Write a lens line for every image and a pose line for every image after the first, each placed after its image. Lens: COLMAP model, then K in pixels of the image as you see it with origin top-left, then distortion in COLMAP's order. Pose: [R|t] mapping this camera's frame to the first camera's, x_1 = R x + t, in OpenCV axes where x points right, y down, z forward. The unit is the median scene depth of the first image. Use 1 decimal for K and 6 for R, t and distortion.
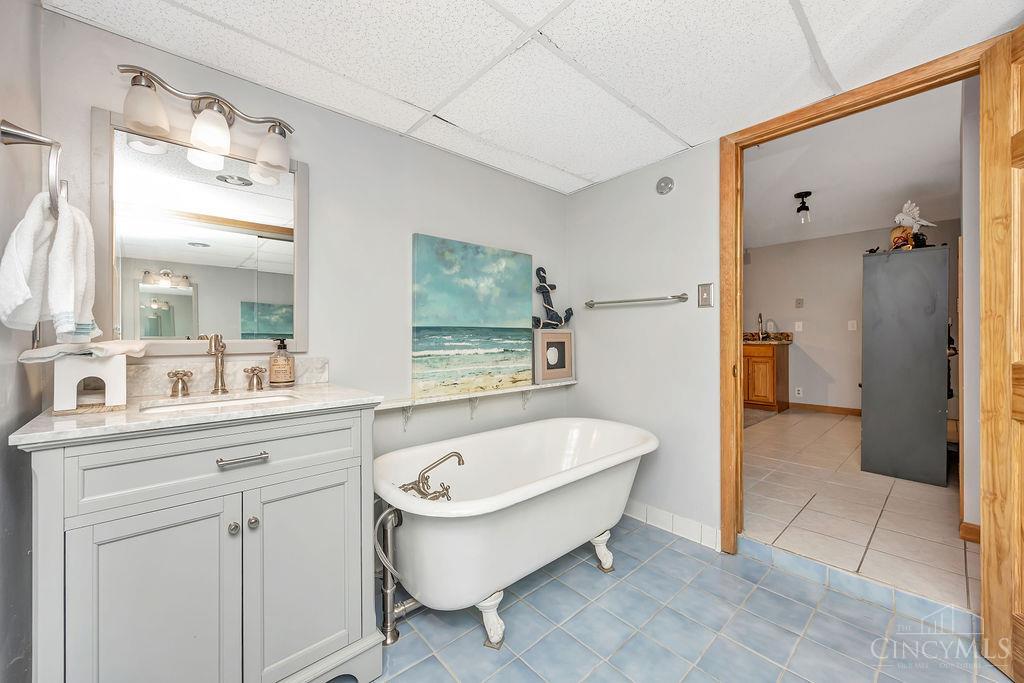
lens RADIAL K [[391.0, 0, 516.8], [0, 391.0, 334.8], [0, 0, 1]] dist [-0.004195, -0.000028]
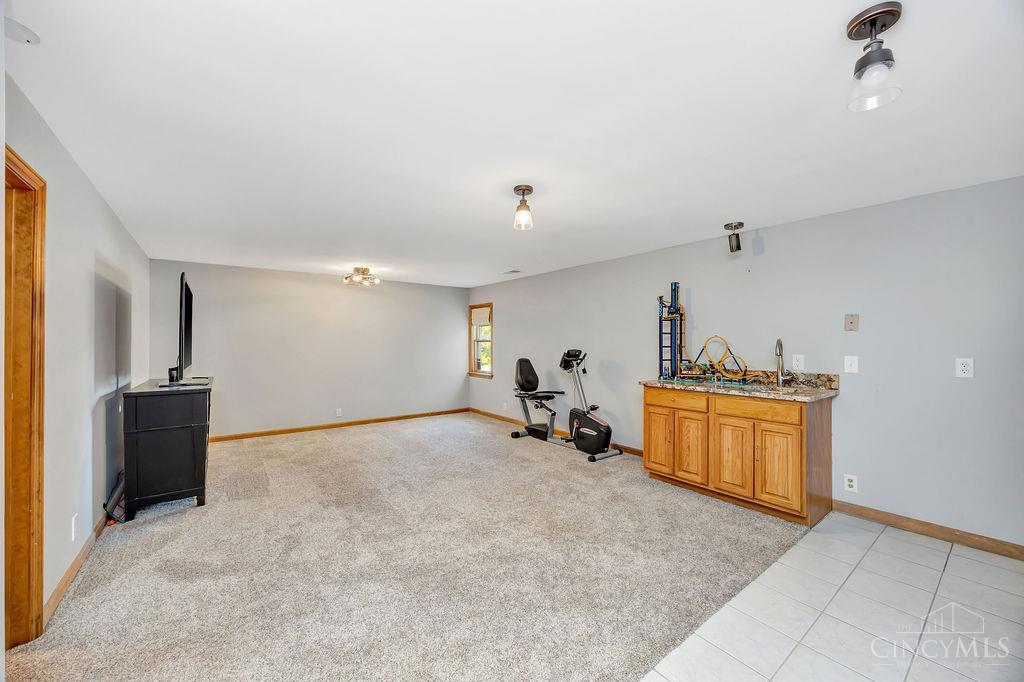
lens RADIAL K [[391.0, 0, 514.6], [0, 391.0, 344.7], [0, 0, 1]] dist [-0.004195, -0.000028]
pose [[0.997109, -0.001103, -0.075980, 0.298736], [0.001240, 0.999998, 0.001750, -0.052030], [0.075978, -0.001839, 0.997108, 0.426161]]
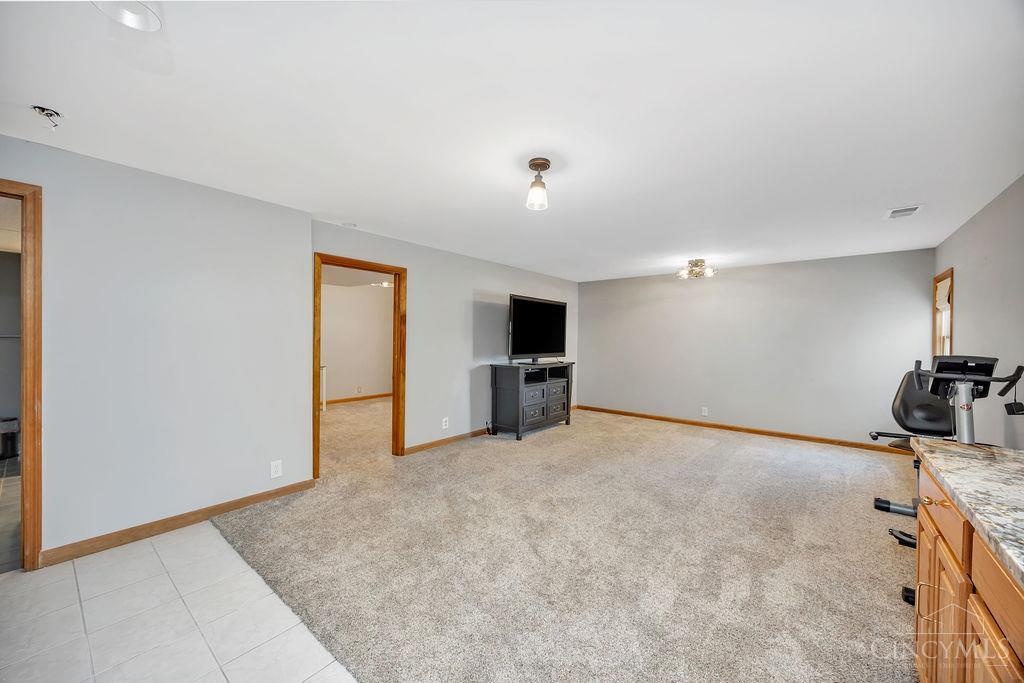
lens RADIAL K [[391.0, 0, 517.1], [0, 391.0, 339.3], [0, 0, 1]] dist [-0.004195, -0.000028]
pose [[0.153294, 0.002876, -0.988177, 0.667185], [-0.012557, 0.999921, 0.000962, -0.050907], [0.988101, 0.012261, 0.153318, 0.788545]]
